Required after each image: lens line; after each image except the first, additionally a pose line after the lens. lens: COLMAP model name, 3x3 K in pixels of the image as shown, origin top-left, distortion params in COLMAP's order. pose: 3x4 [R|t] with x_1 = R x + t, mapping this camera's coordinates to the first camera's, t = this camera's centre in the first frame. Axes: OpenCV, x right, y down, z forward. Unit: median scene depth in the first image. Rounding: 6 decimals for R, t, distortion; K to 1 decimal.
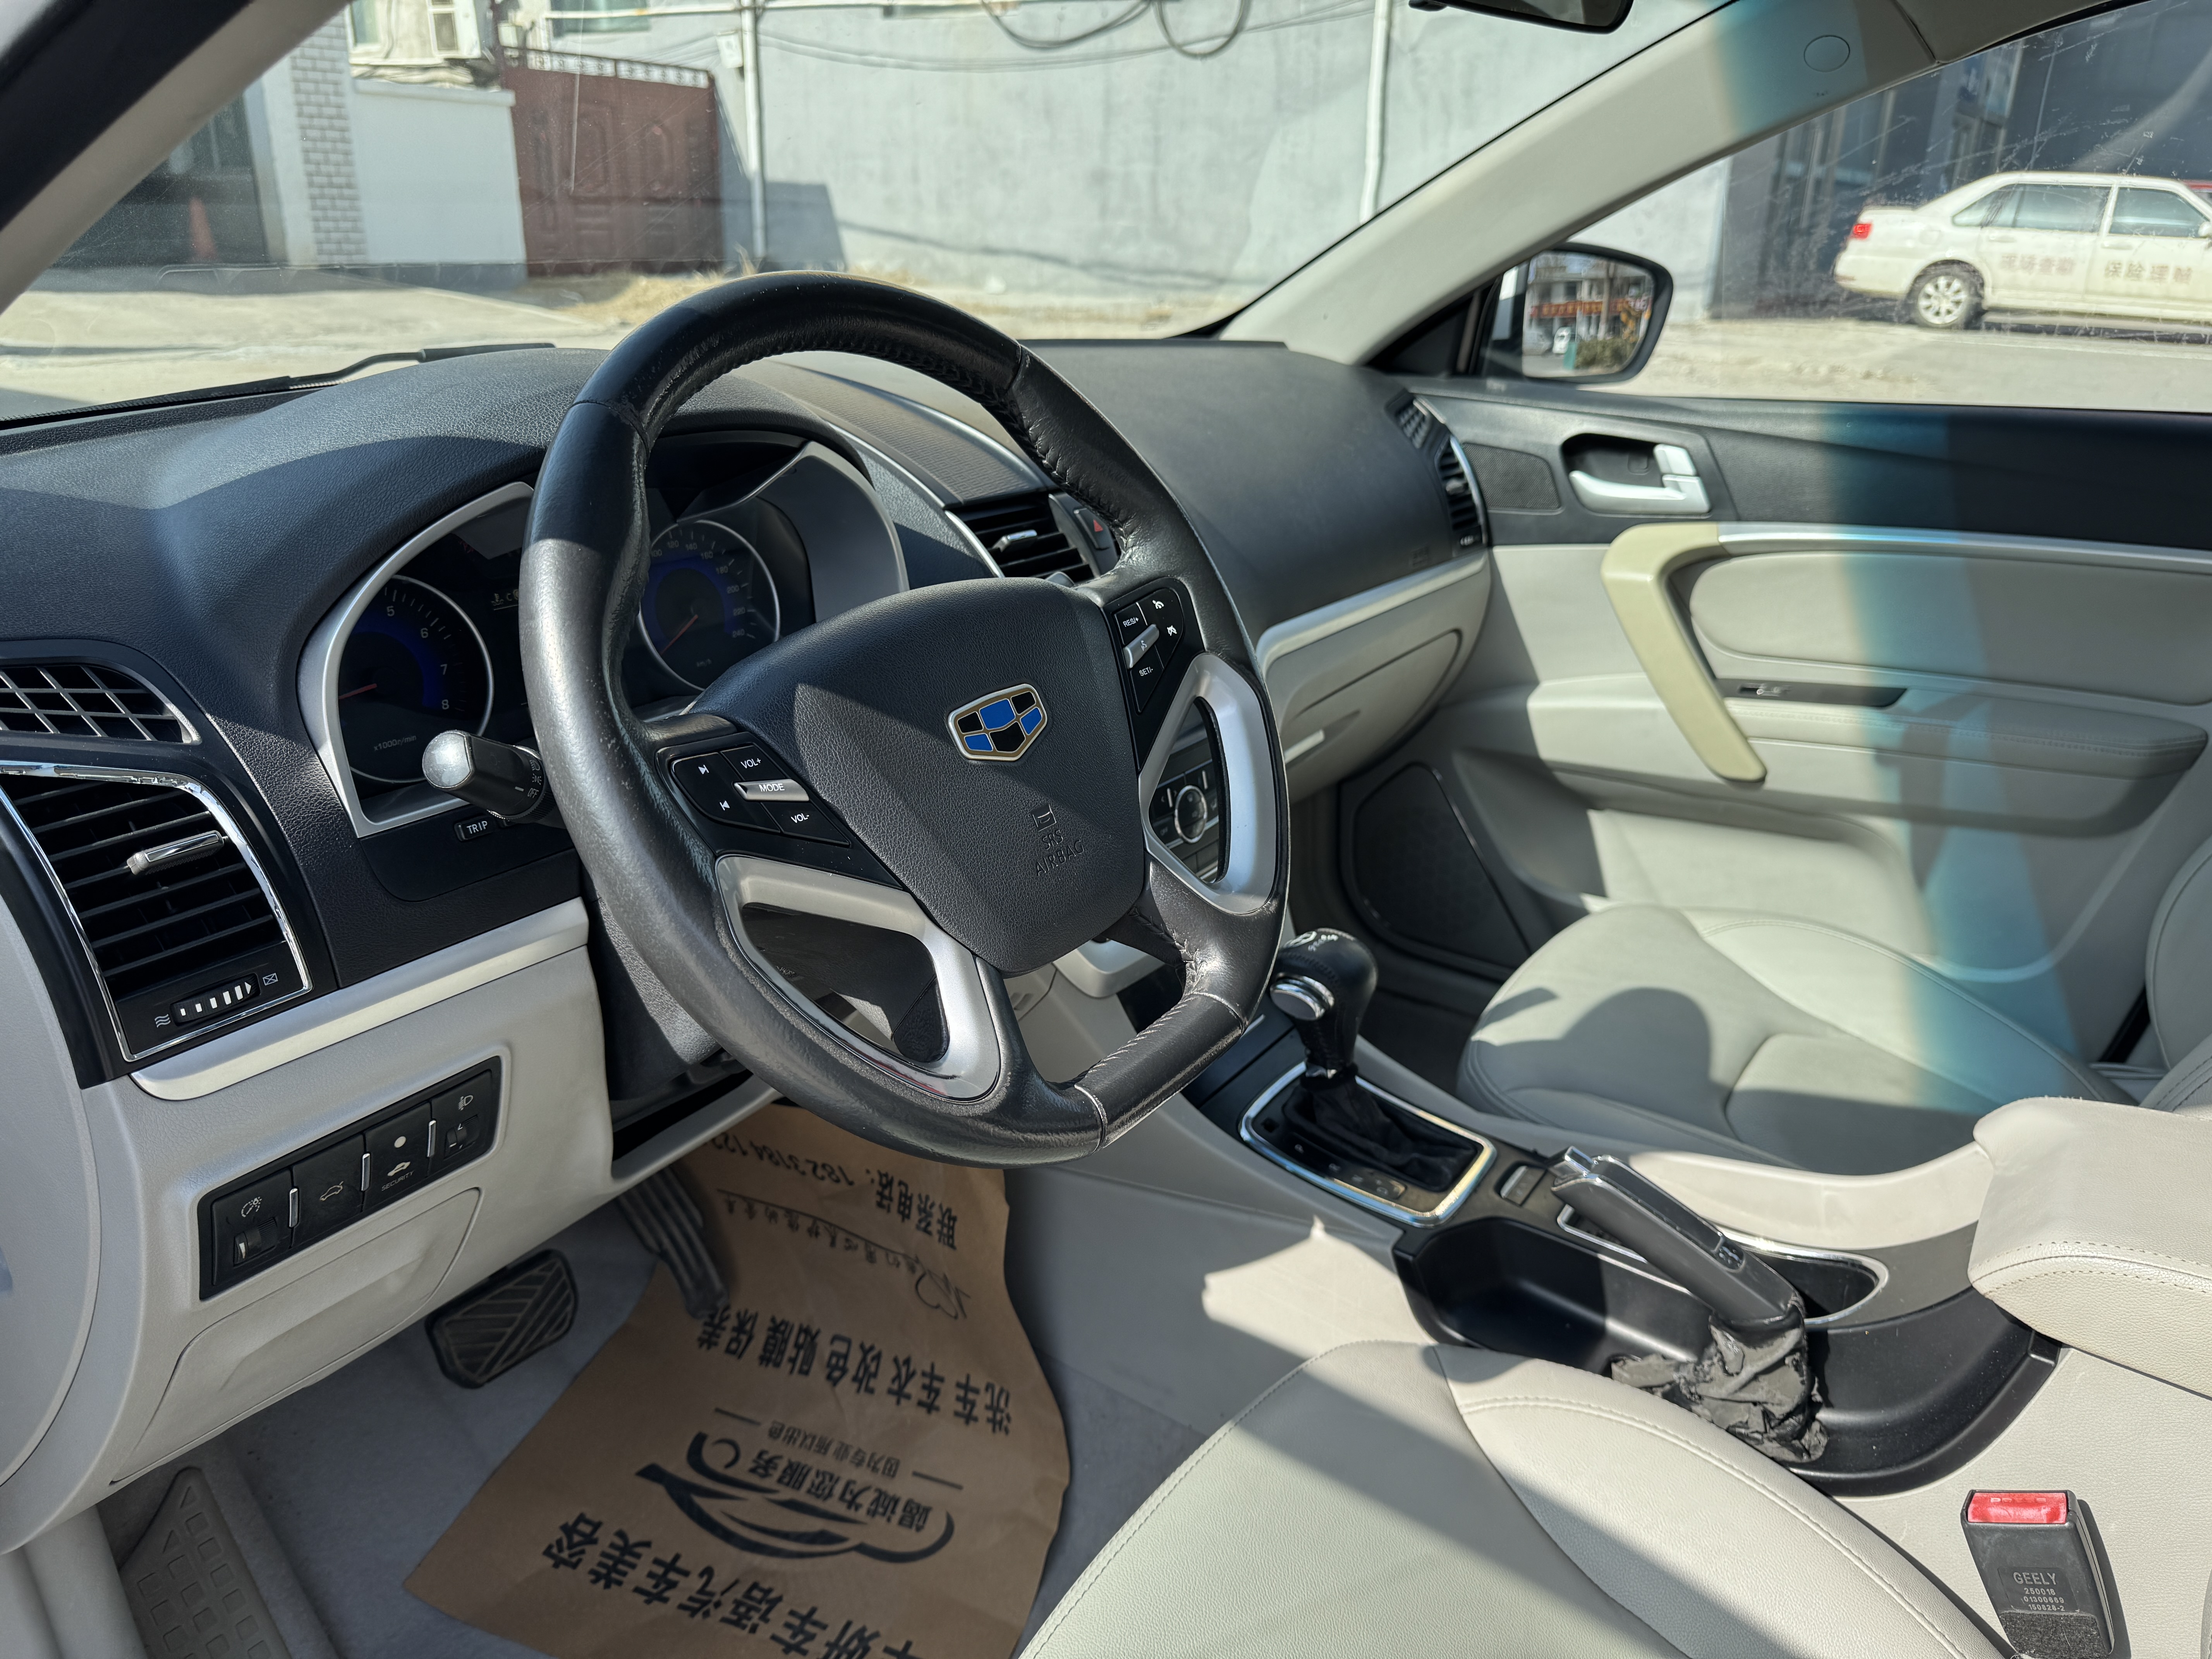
lens RADIAL K [[1581.7, 0, 1106.0], [0, 1581.7, 829.5], [0, 0, 1]] dist [0.021763, -0.031977]
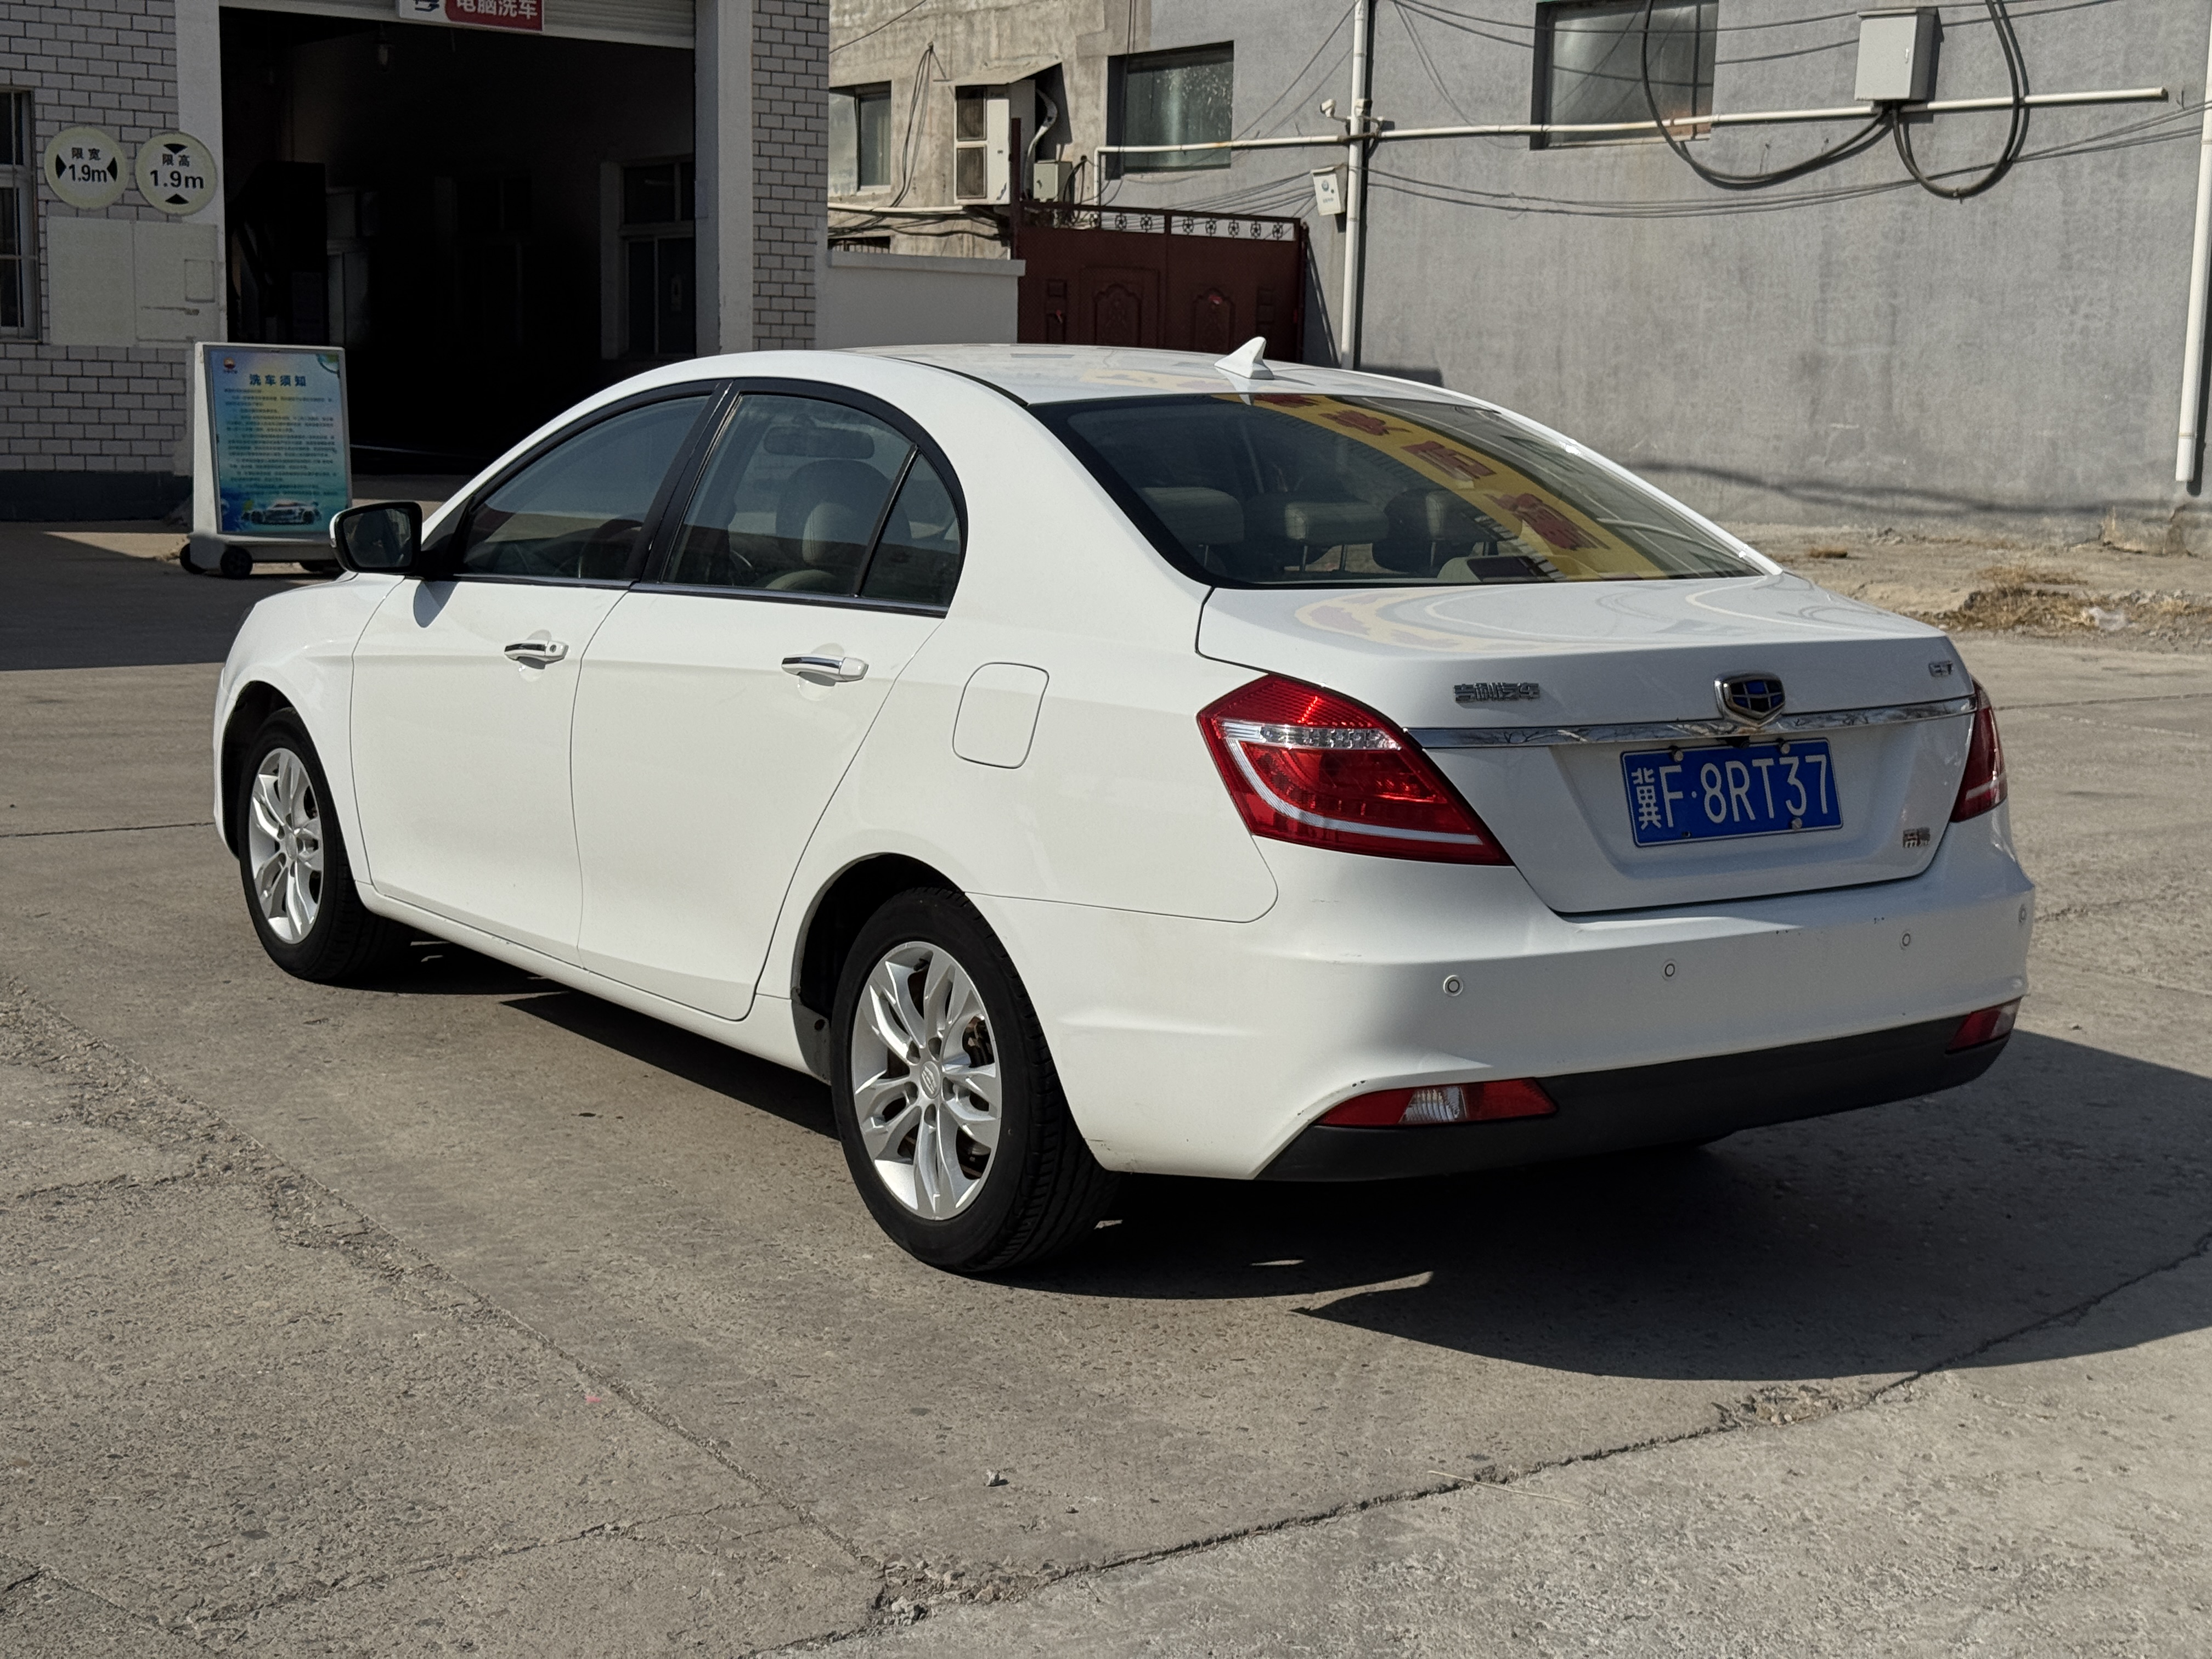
lens RADIAL K [[3085.2, 0, 1108.2], [0, 3085.2, 824.0], [0, 0, 1]] dist [0.202011, -0.447948]
pose [[0.939985, 0.046510, -0.338030, 0.181102], [-0.121861, 0.971092, -0.205255, 0.094917], [0.318712, 0.234130, 0.918480, -0.286918]]
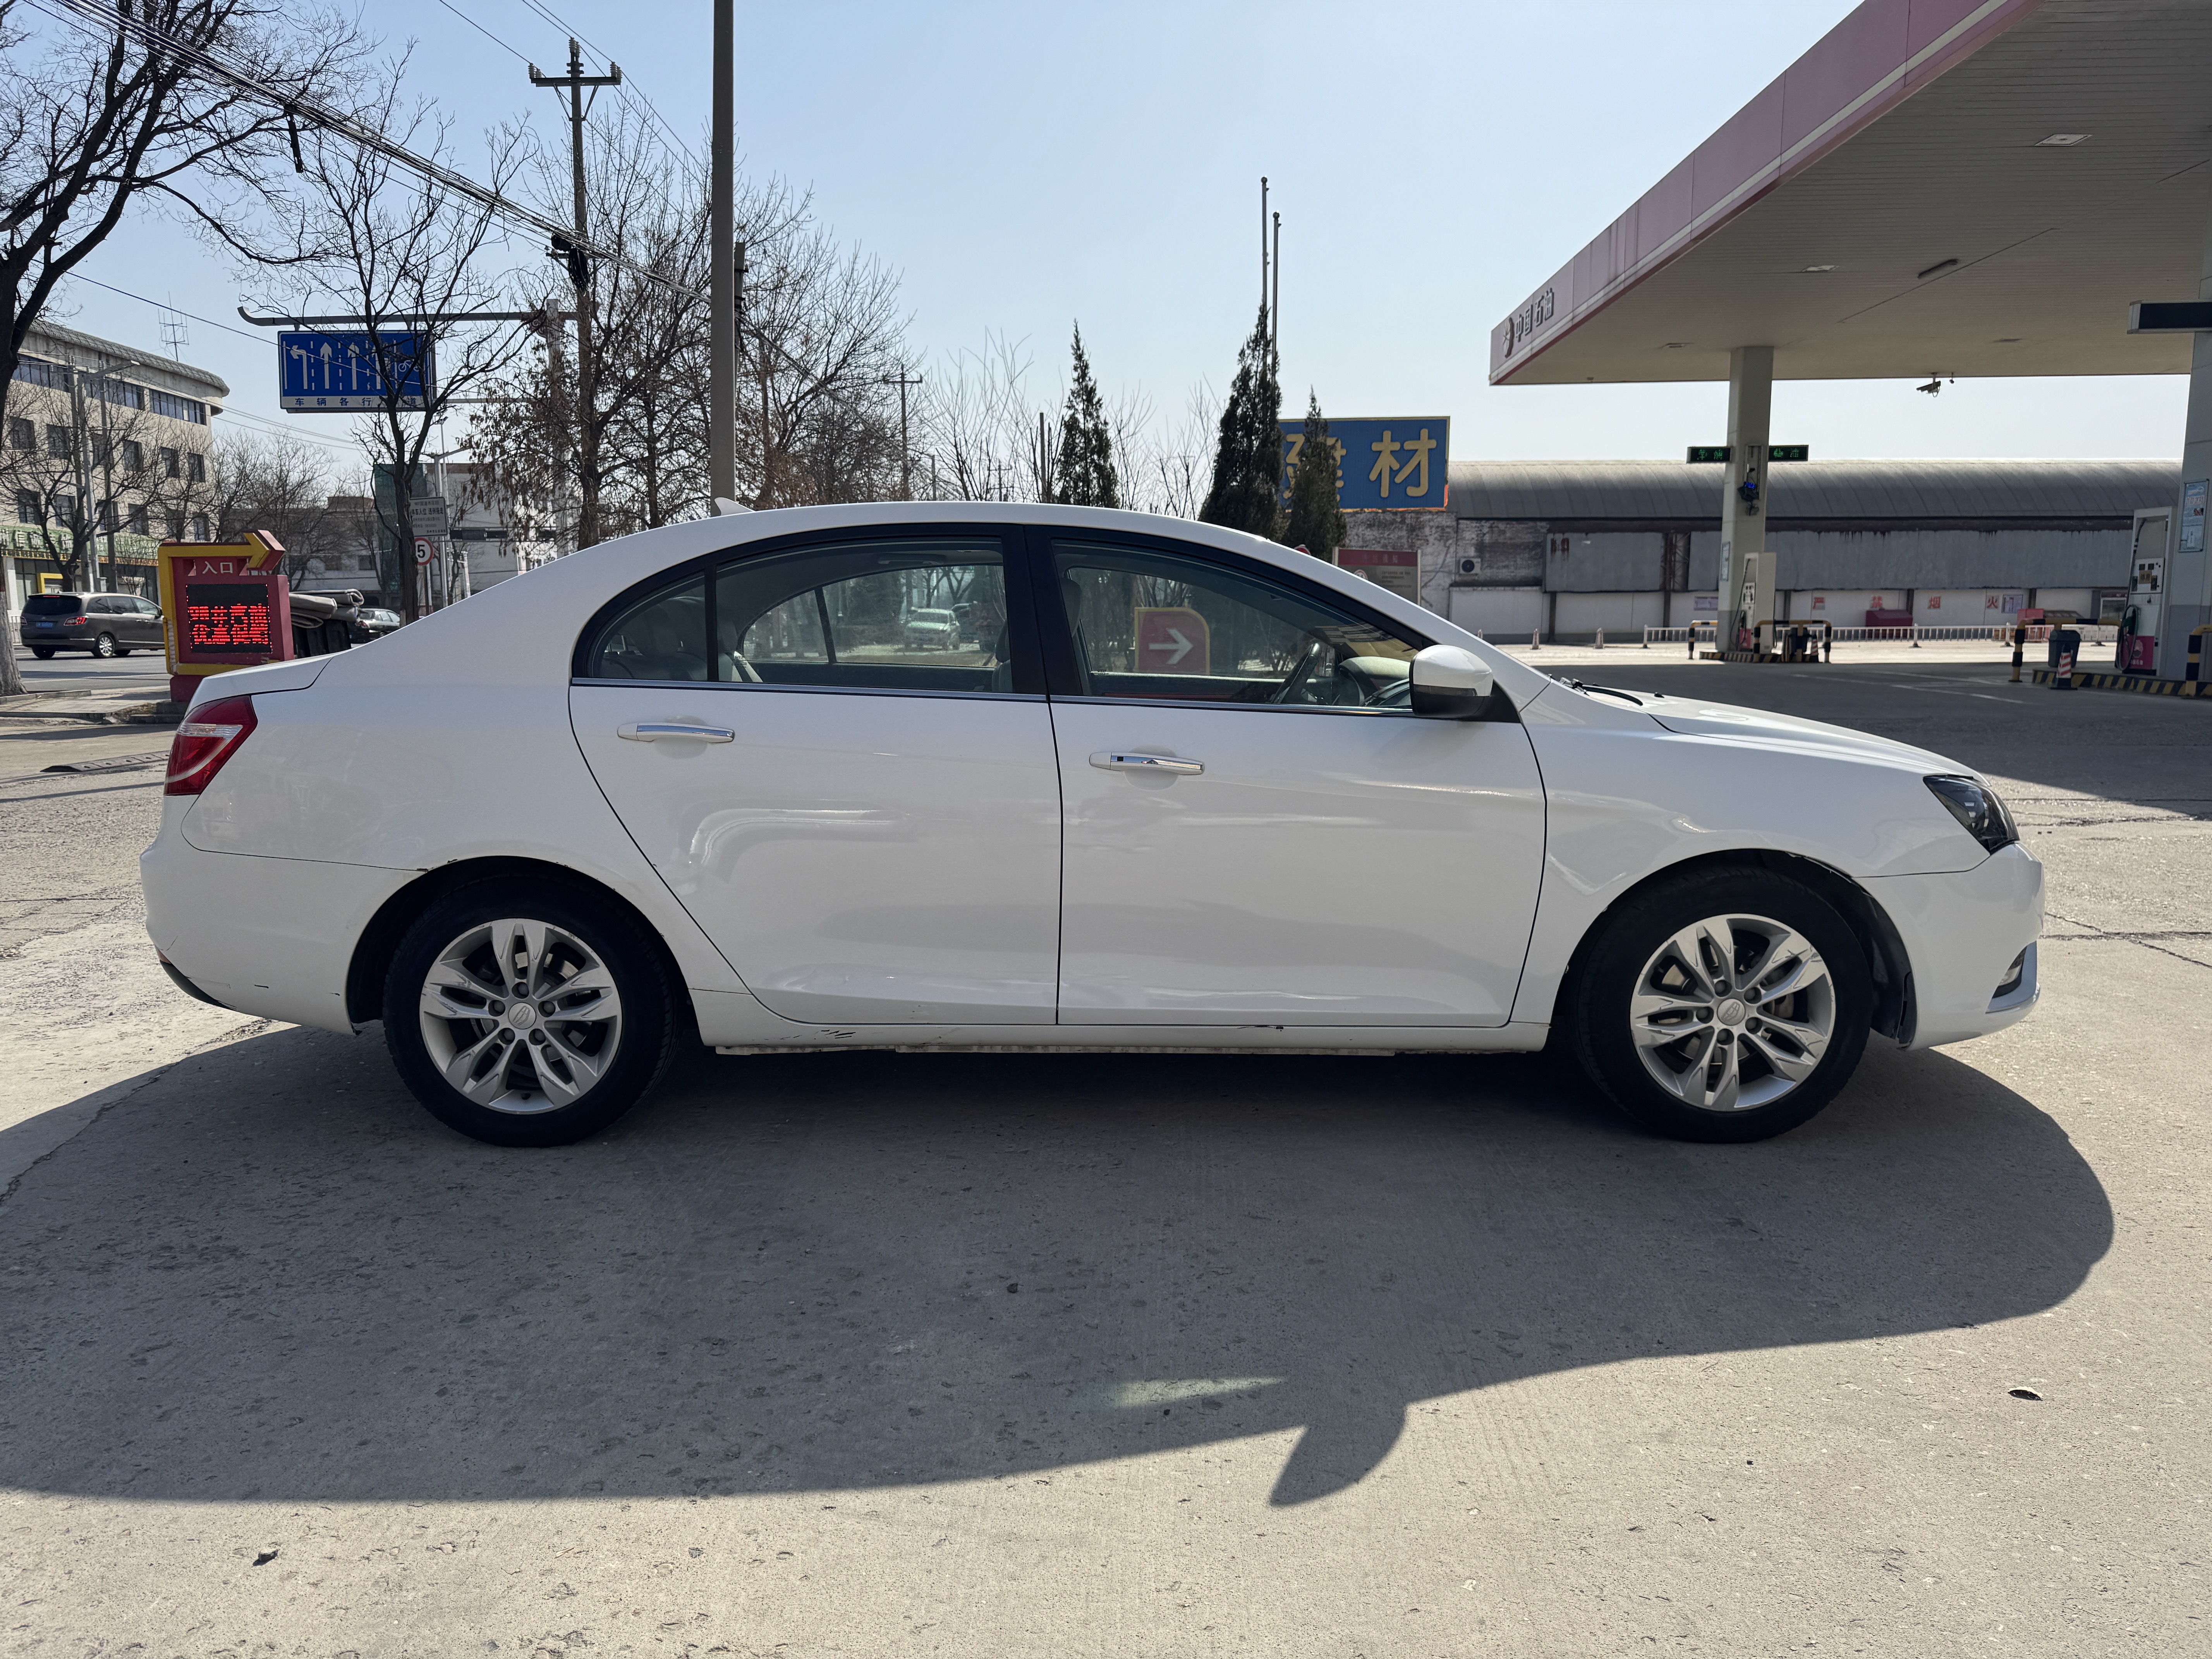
lens RADIAL K [[1565.3, 0, 1086.4], [0, 1565.3, 826.6], [0, 0, 1]] dist [0.035977, -0.041543]
pose [[-0.837691, 0.050086, -0.543843, 0.172459], [-0.212407, 0.887511, 0.408910, -0.085067], [0.503147, 0.458056, -0.732822, 0.223769]]
